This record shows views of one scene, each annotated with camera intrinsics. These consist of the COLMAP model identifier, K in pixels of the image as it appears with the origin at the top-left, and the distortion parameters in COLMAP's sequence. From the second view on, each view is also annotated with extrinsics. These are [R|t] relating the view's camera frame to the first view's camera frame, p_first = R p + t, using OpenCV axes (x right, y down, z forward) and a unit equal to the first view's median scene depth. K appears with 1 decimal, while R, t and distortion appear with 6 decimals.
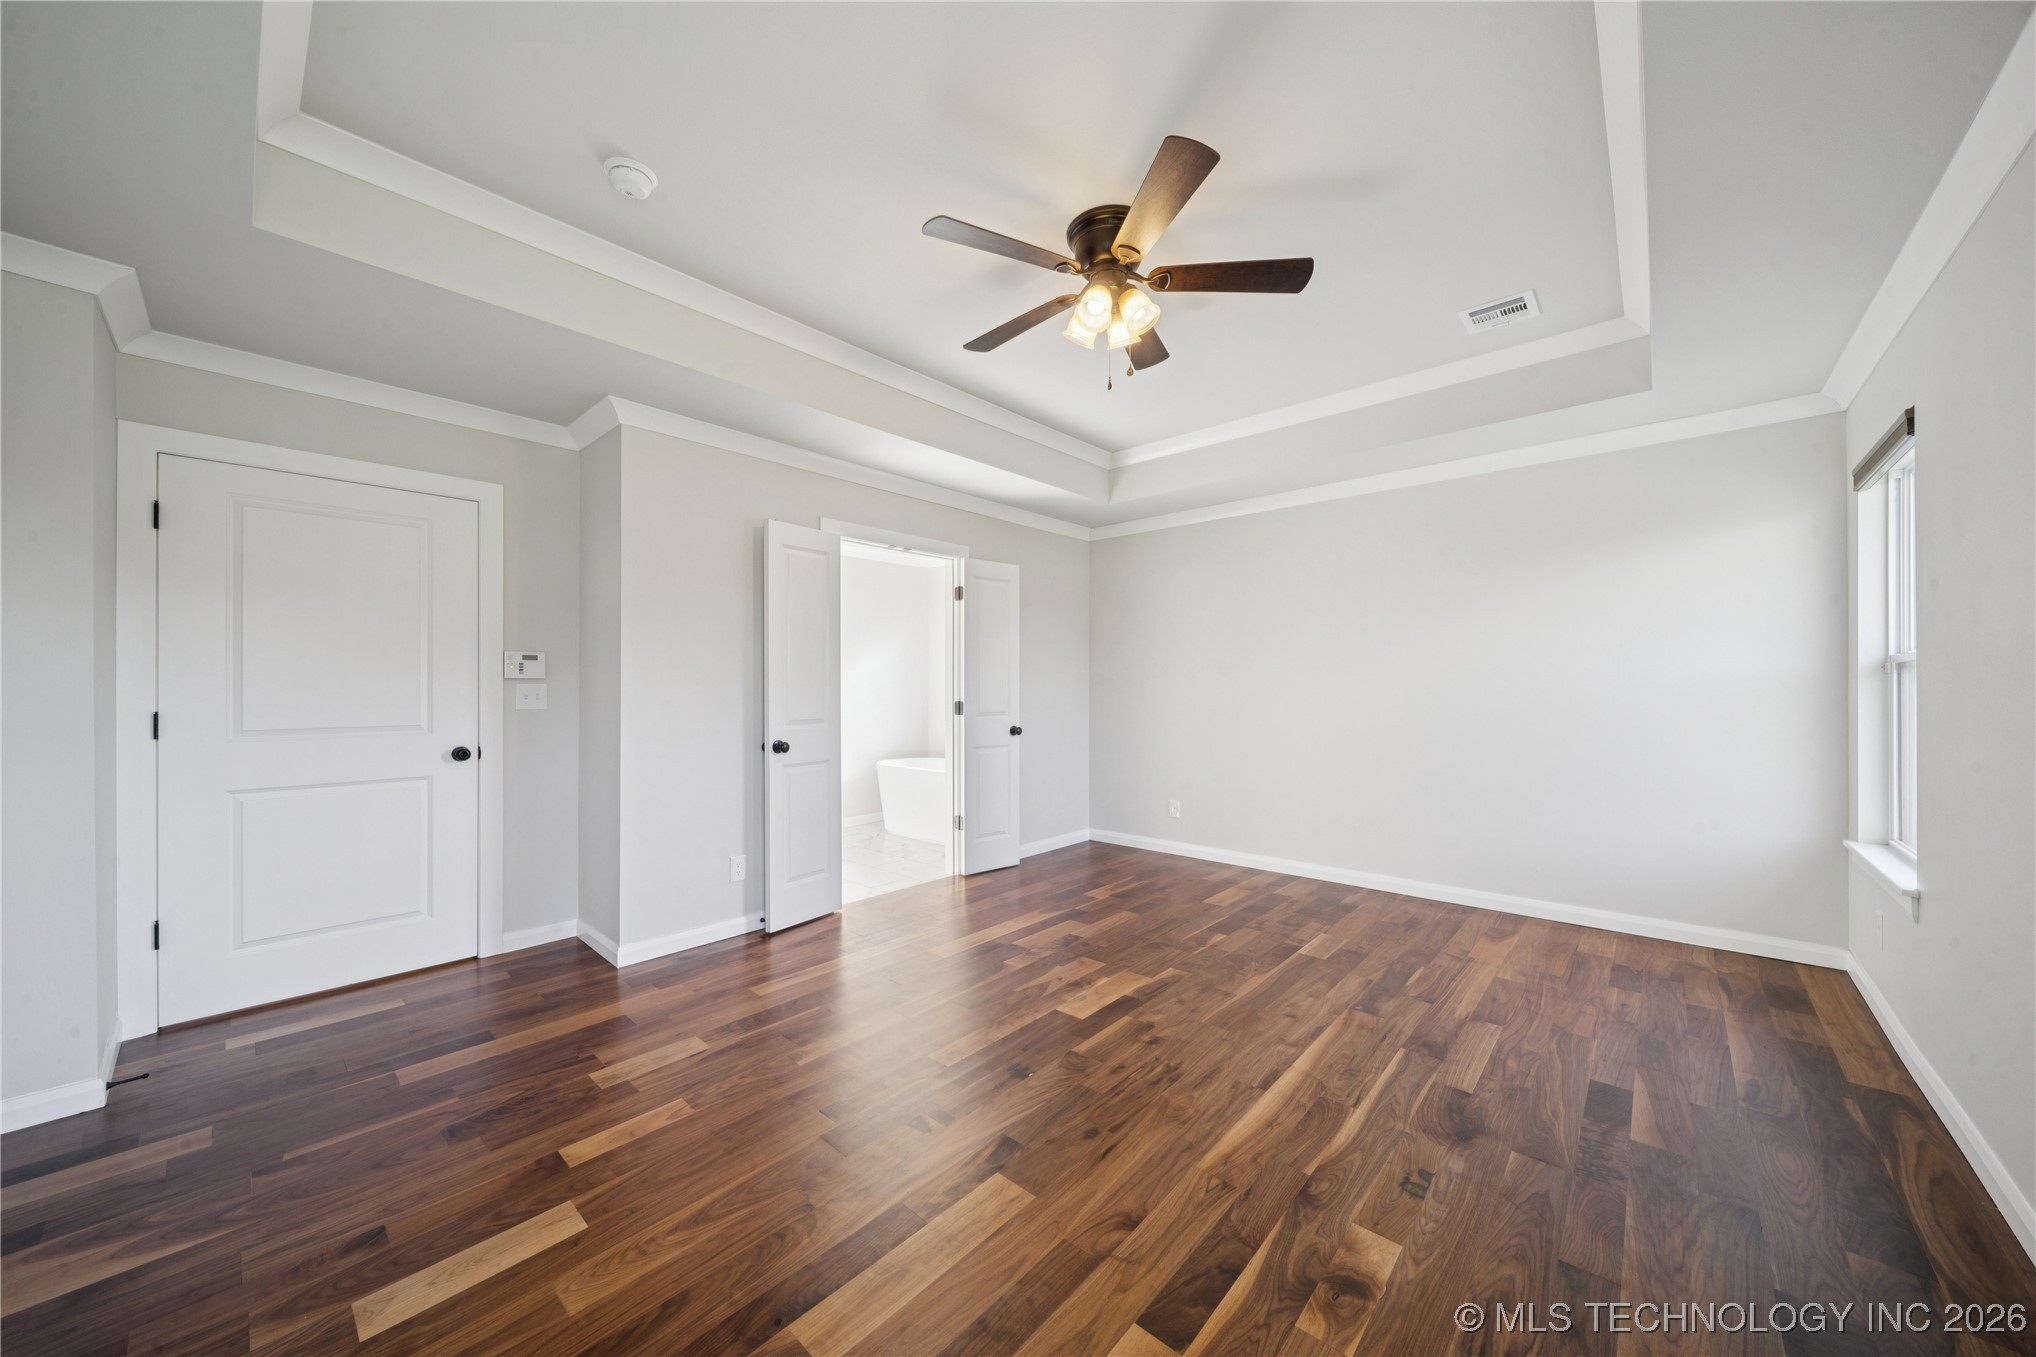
lens RADIAL K [[718.1, 0, 1021.1], [0, 718.1, 662.4], [0, 0, 1]] dist [0.000532, -0.000175]
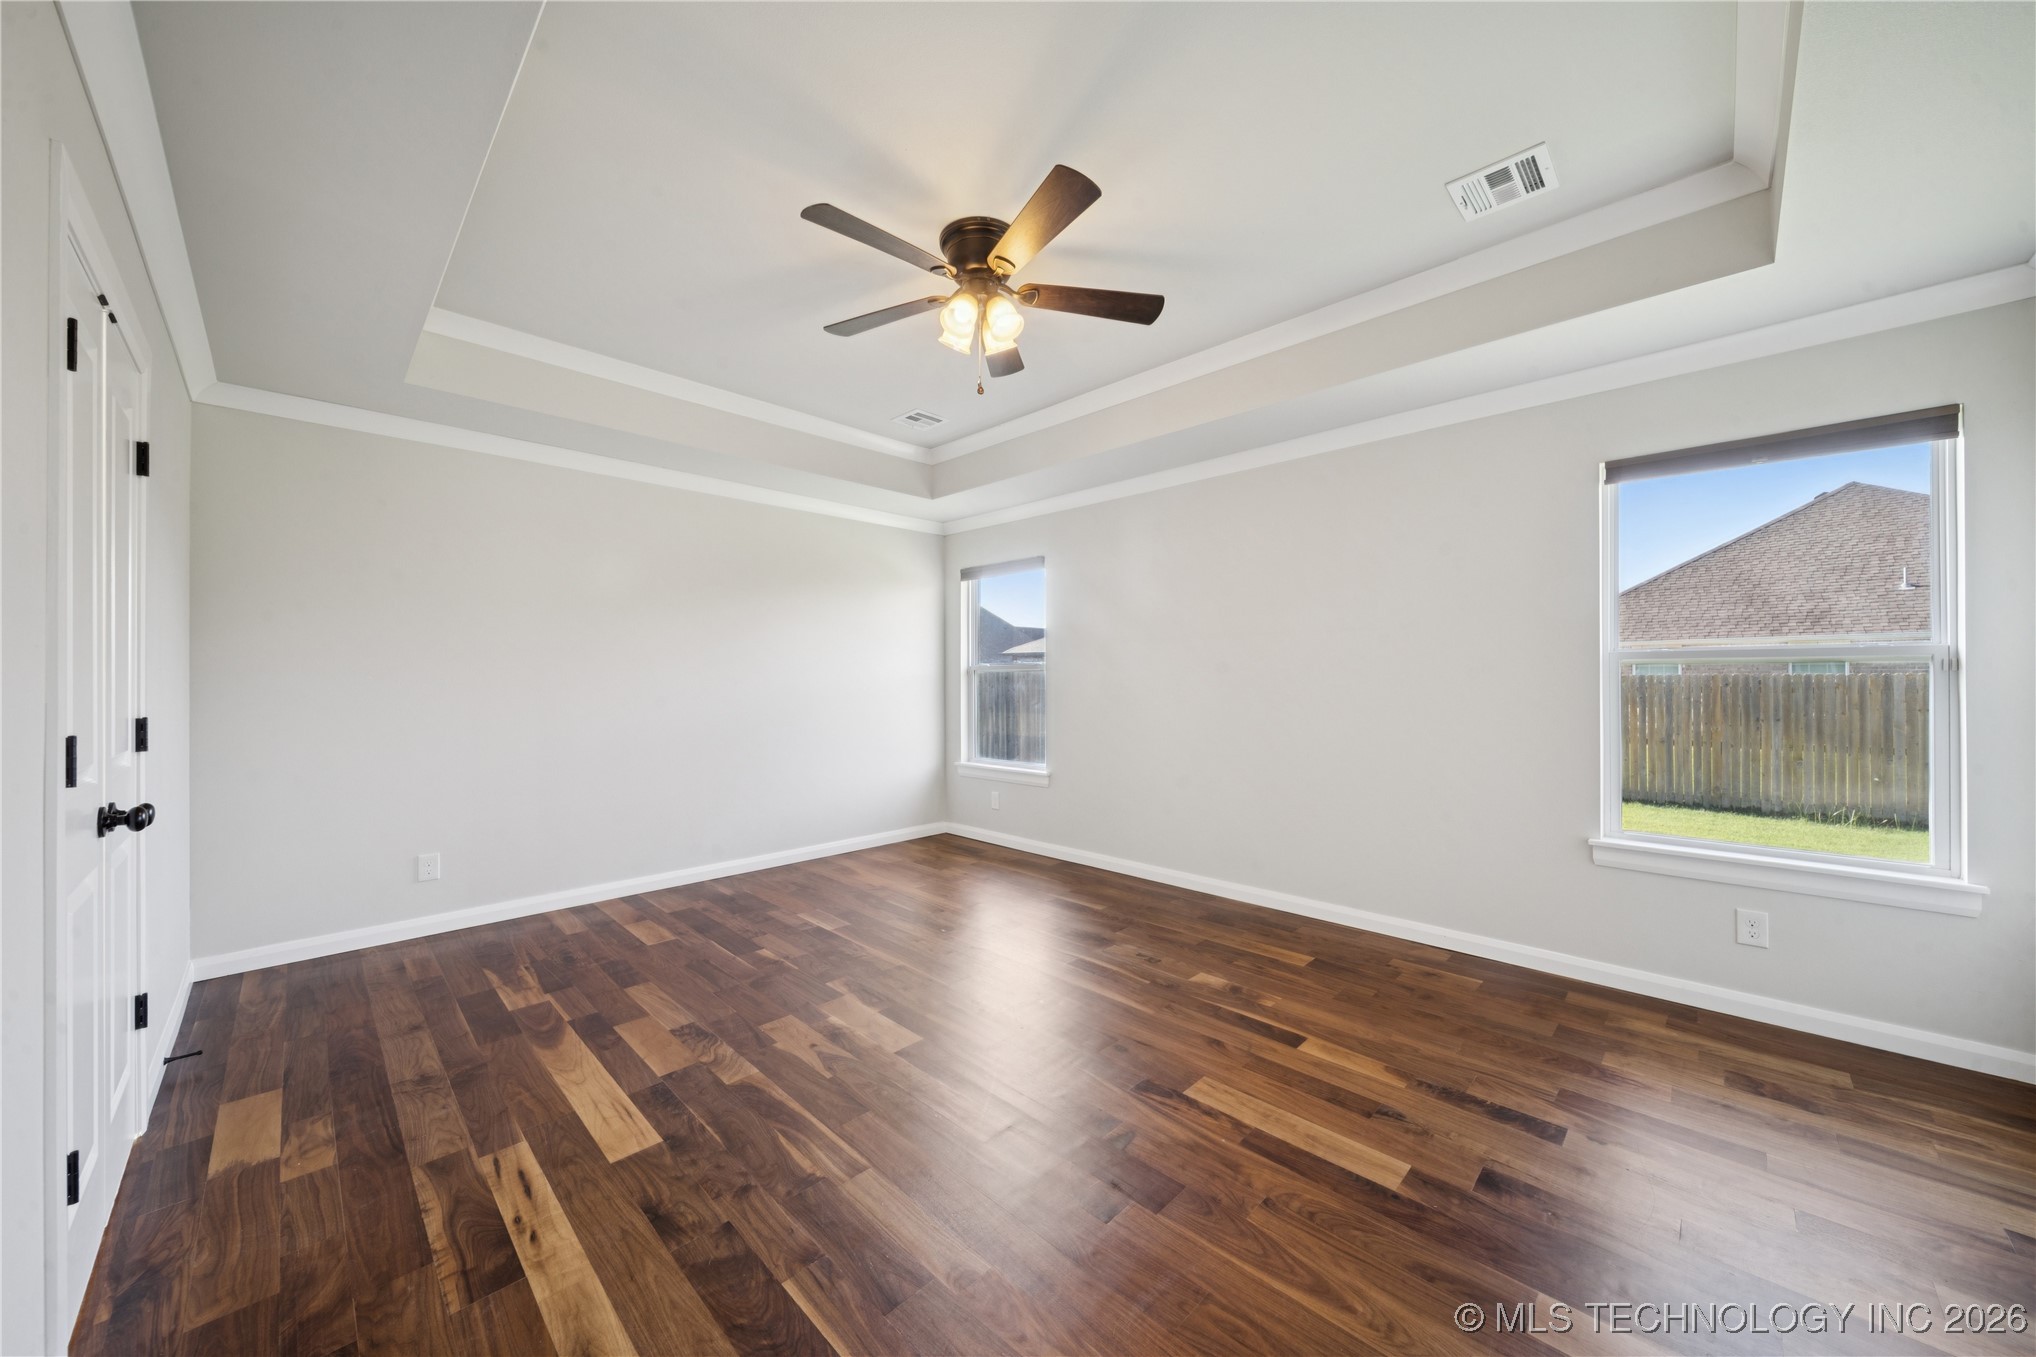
lens RADIAL K [[716.2, 0, 1014.2], [0, 716.2, 678.6], [0, 0, 1]] dist [-0.000041, -0.000377]
pose [[0.049190, 0.004551, 0.998779, -0.874601], [-0.031068, 0.999513, -0.003024, 0.028271], [-0.998306, -0.030881, 0.049307, 0.883513]]
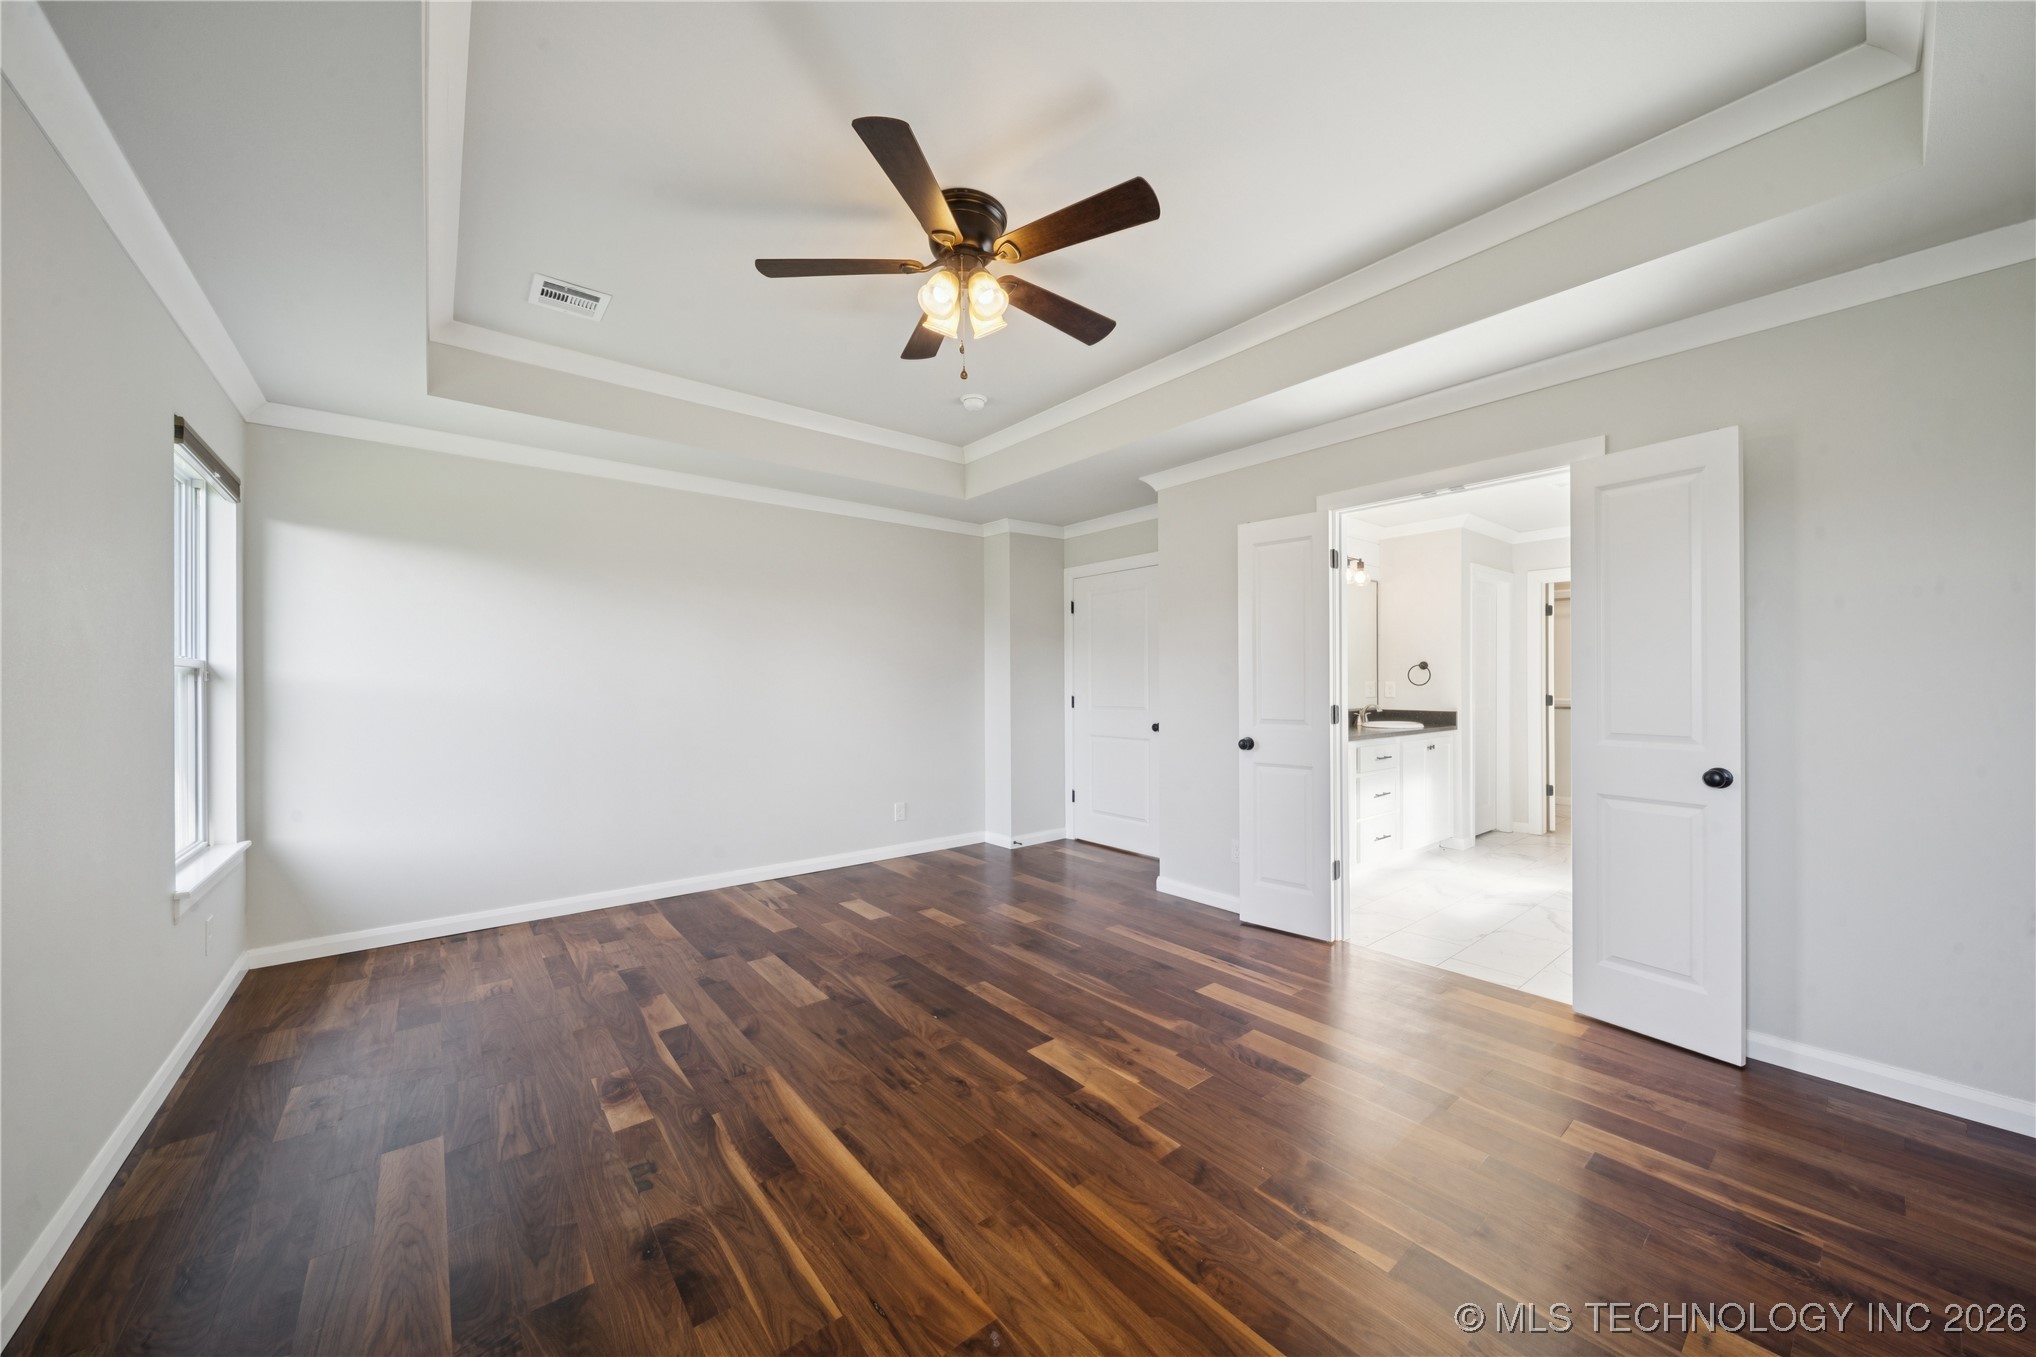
lens RADIAL K [[716.2, 0, 1014.2], [0, 716.2, 678.6], [0, 0, 1]] dist [-0.000041, -0.000377]
pose [[-0.158987, -0.004303, -0.987271, 1.030222], [0.034777, 0.999345, -0.009956, 0.031596], [0.986668, -0.035918, -0.158733, 1.190051]]
